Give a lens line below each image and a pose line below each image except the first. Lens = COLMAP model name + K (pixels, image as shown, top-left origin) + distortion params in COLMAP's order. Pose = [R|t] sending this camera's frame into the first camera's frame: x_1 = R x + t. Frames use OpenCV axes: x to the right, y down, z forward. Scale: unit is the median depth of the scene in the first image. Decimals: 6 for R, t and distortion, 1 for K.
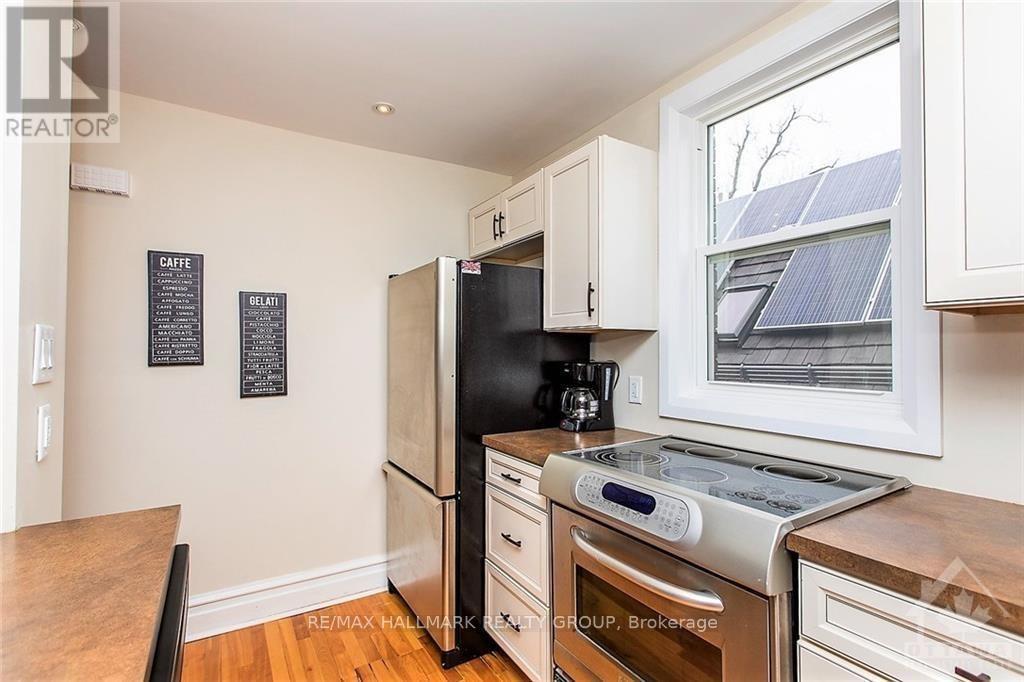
lens RADIAL K [[460.5, 0, 506.4], [0, 460.5, 351.3], [0, 0, 1]] dist [-0.000860, -0.000096]
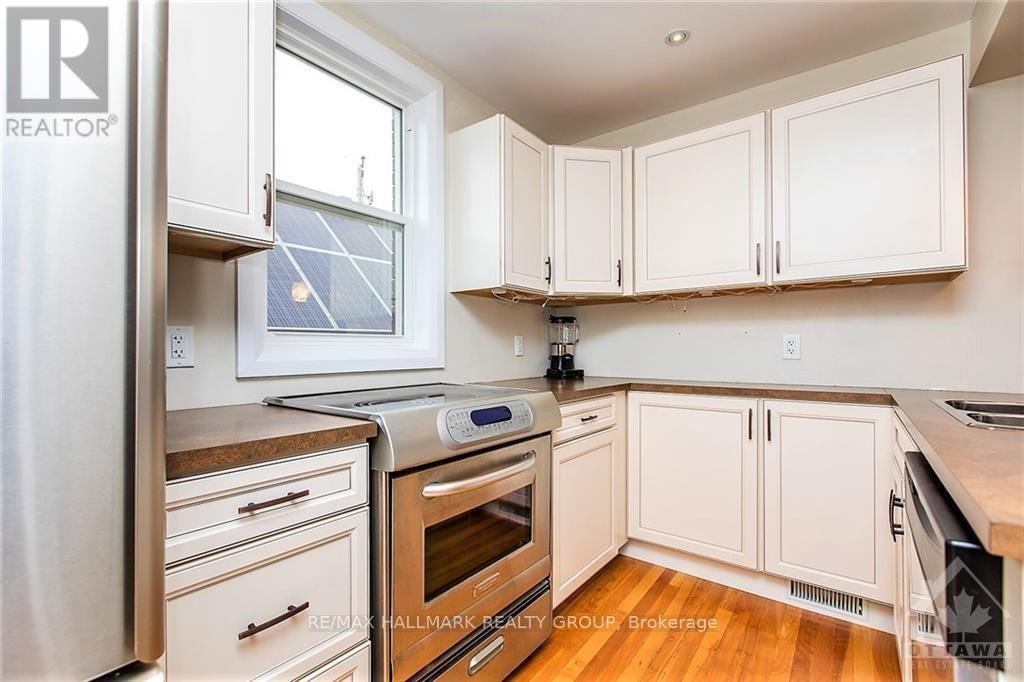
lens RADIAL K [[460.5, 0, 506.4], [0, 460.5, 351.3], [0, 0, 1]] dist [-0.000860, -0.000096]
pose [[-0.348340, 0.000898, 0.937368, -0.636710], [0.001022, 0.999999, -0.000578, 0.122436], [-0.937368, 0.000757, -0.348340, 1.056118]]
